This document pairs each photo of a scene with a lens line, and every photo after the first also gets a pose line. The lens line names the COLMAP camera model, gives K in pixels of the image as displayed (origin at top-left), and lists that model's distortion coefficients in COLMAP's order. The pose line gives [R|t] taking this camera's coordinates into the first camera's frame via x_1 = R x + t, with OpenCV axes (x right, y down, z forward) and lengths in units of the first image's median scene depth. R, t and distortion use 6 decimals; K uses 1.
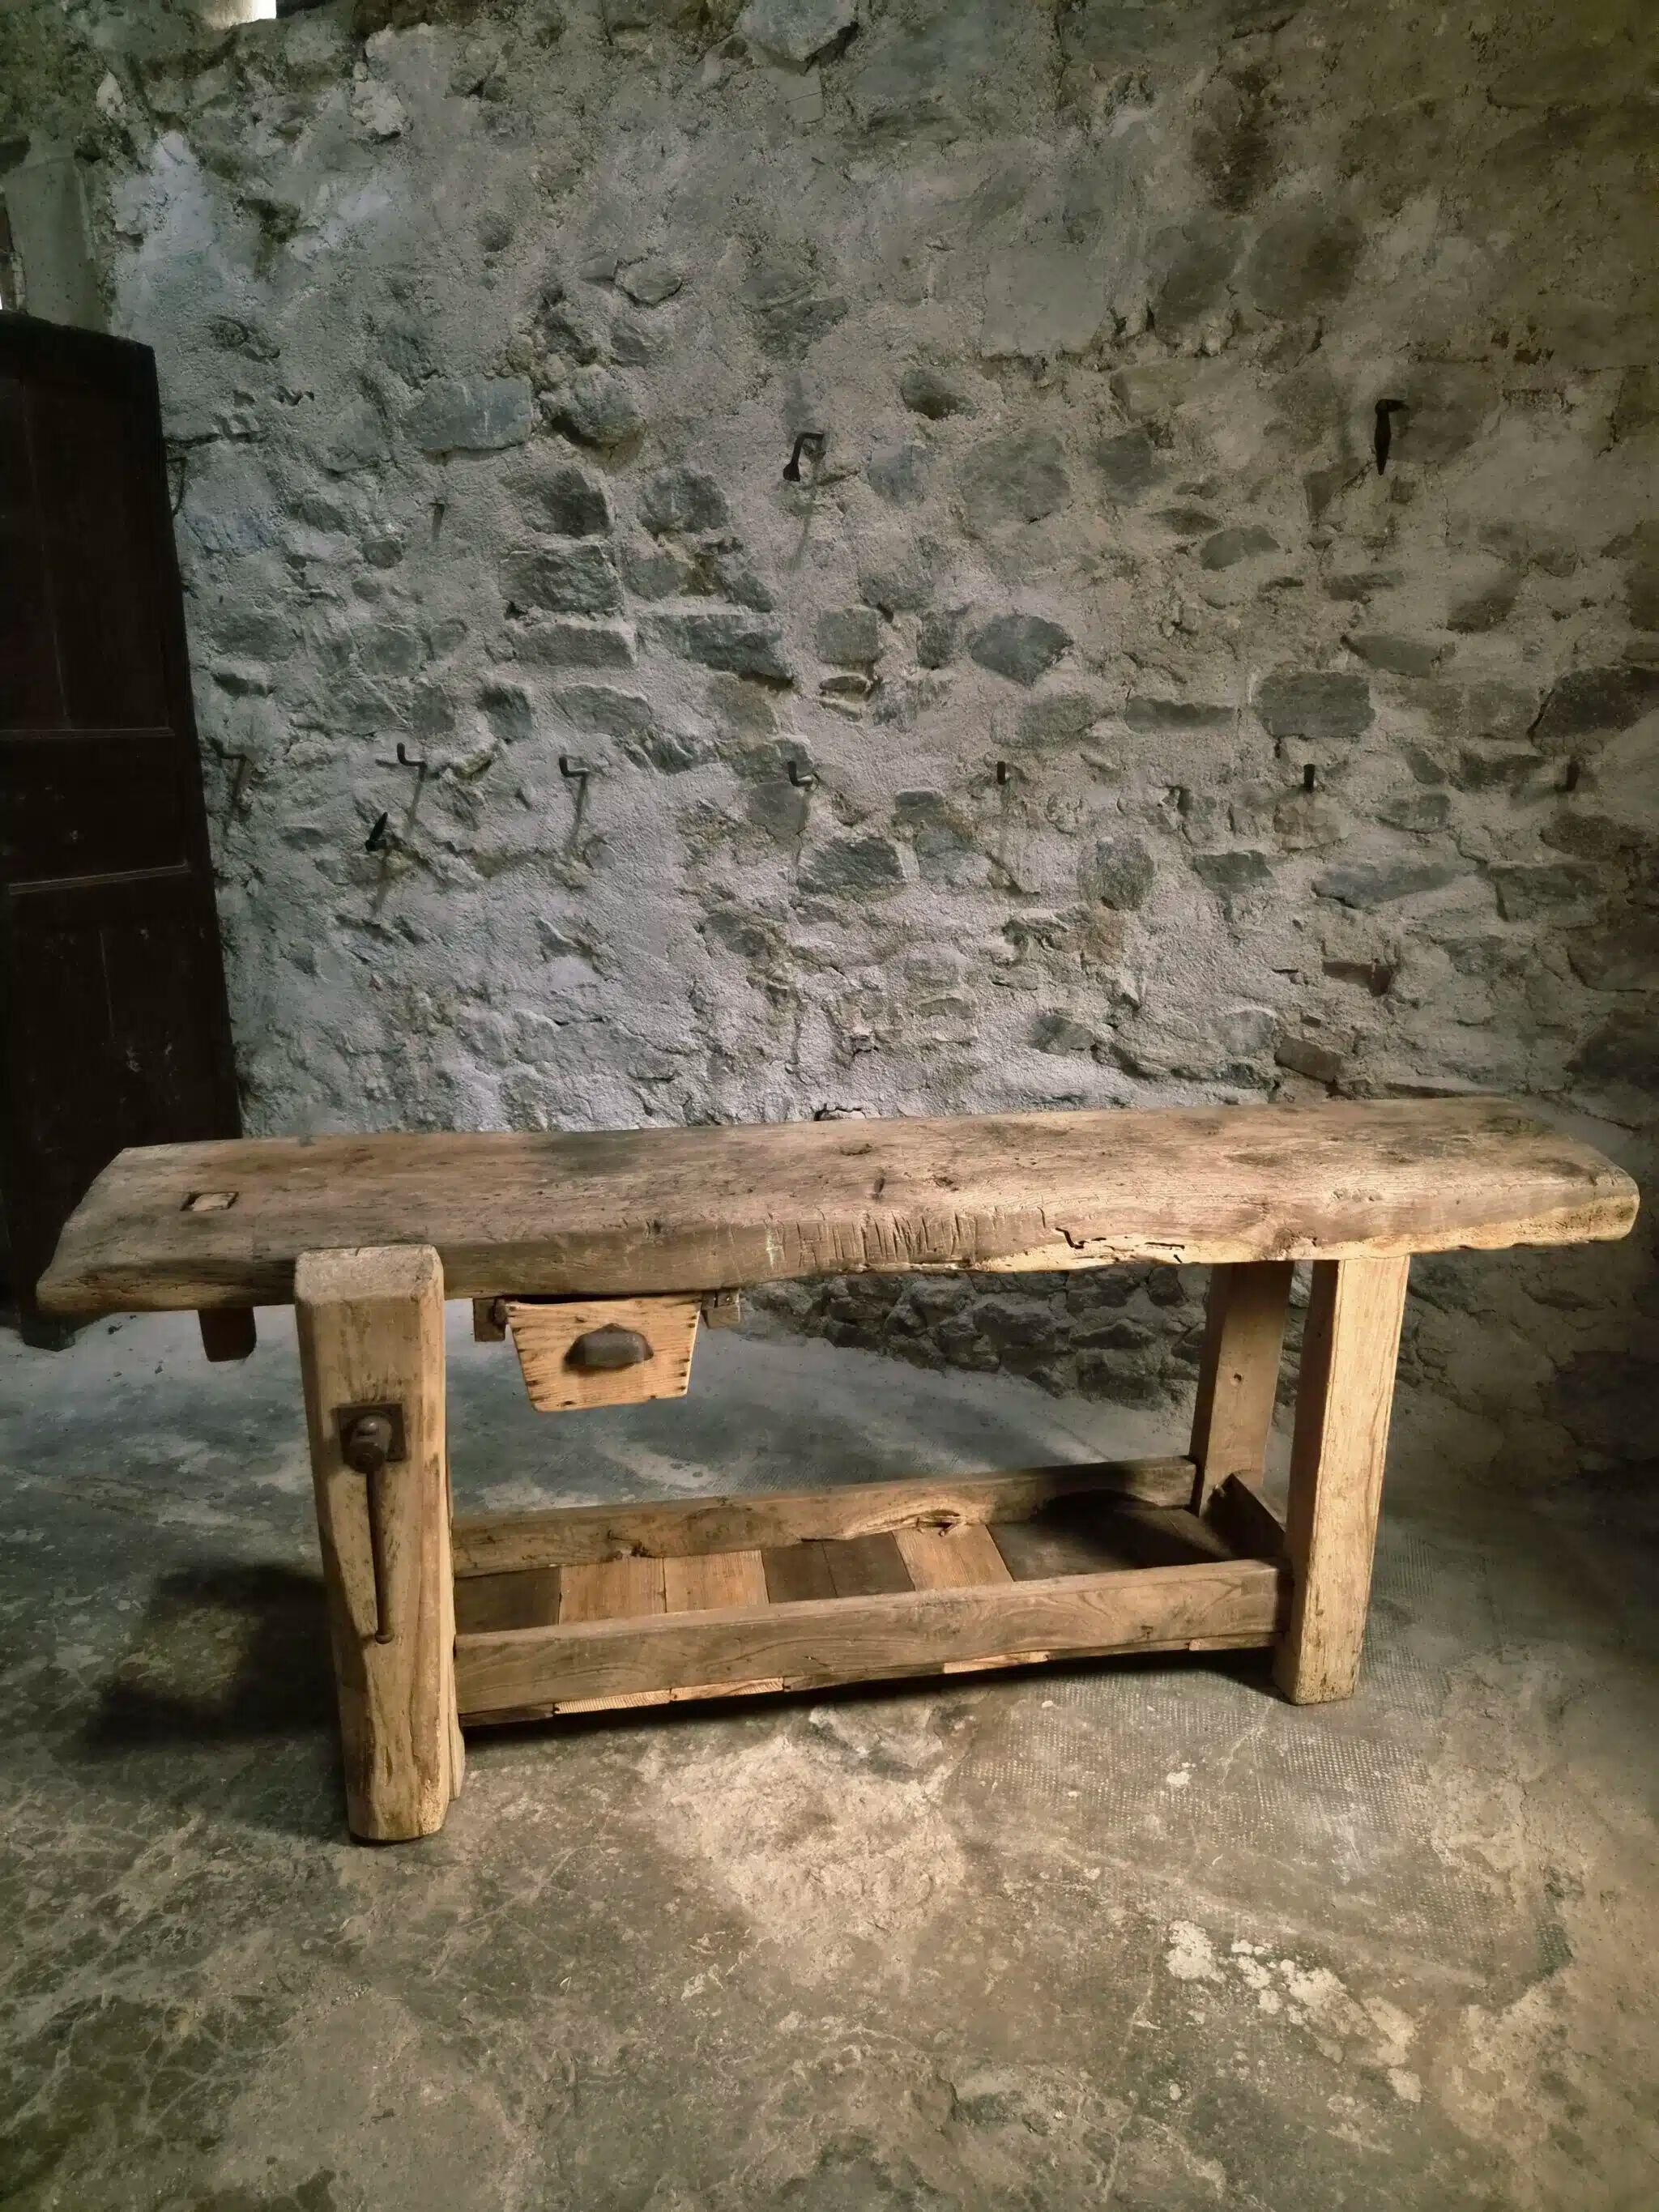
lens RADIAL K [[1500.9, 0, 825.5], [0, 1500.9, 1090.4], [0, 0, 1]] dist [0.062283, -0.051862]
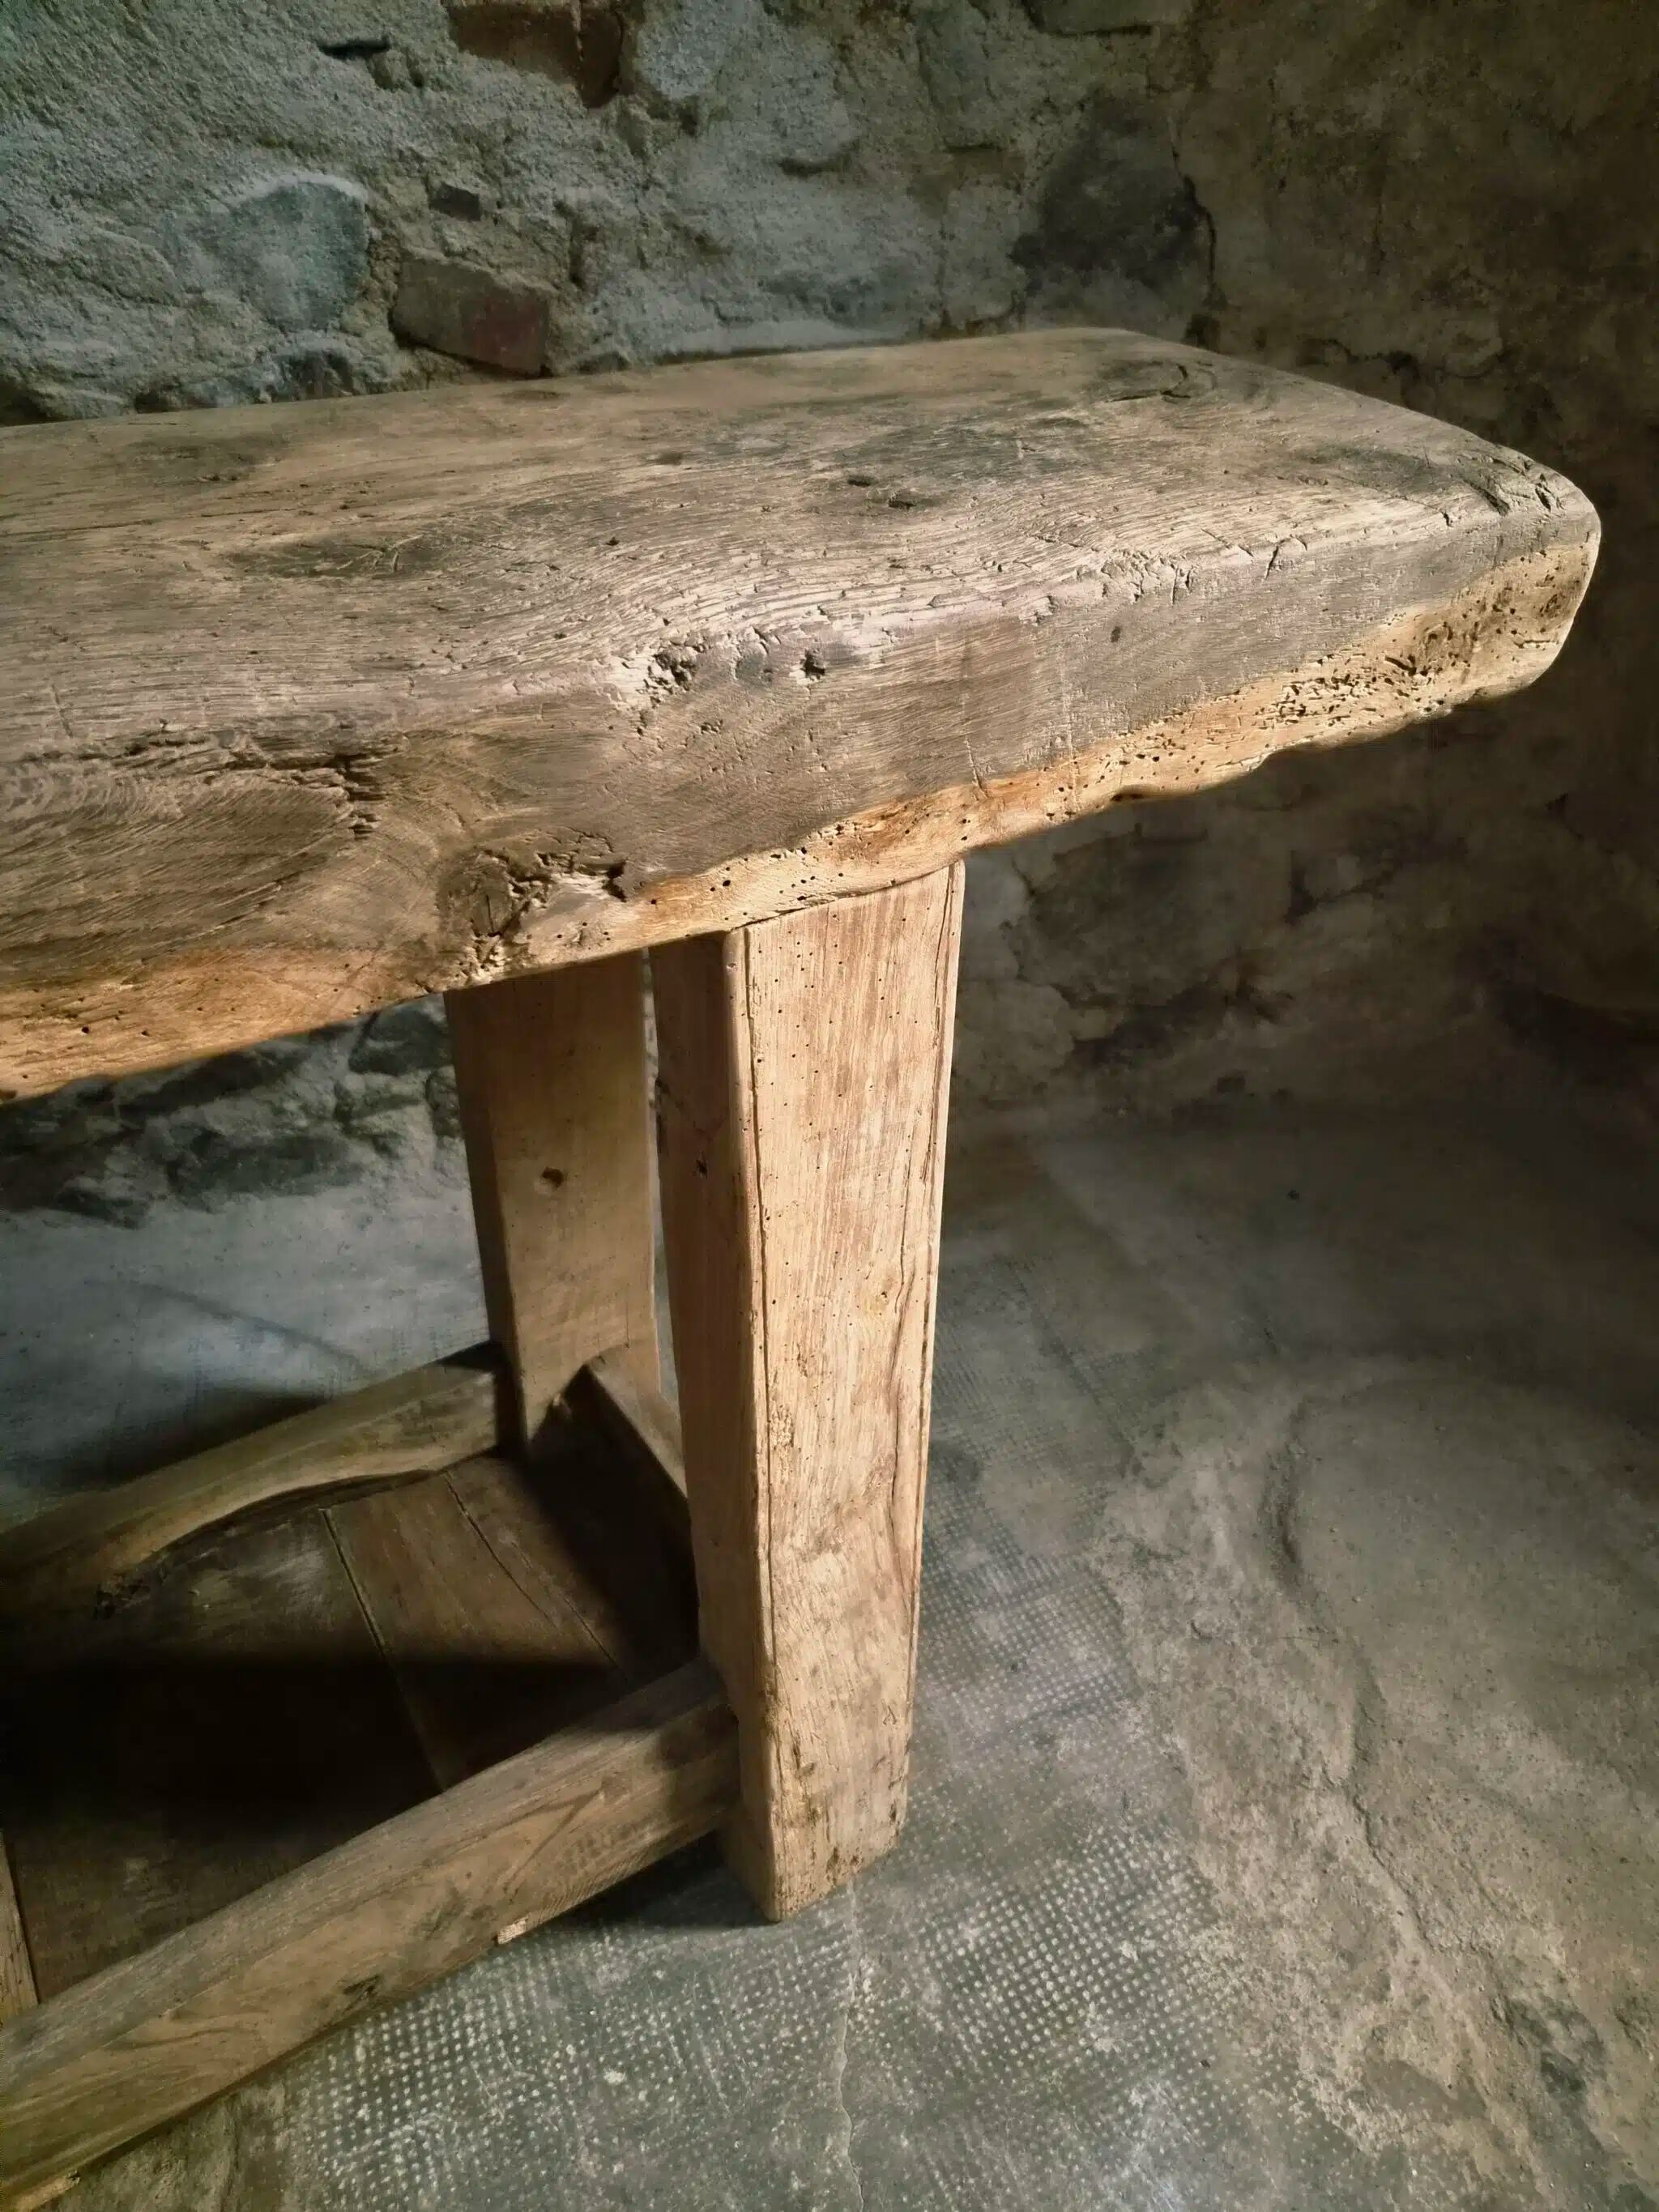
lens RADIAL K [[1516.9, 0, 857.8], [0, 1516.9, 1107.0], [0, 0, 1]] dist [0.045205, -0.040683]
pose [[0.796356, -0.350564, 0.492872, 0.119218], [0.166153, 0.910343, 0.379037, 0.031306], [-0.581559, -0.219956, 0.783204, 0.539287]]
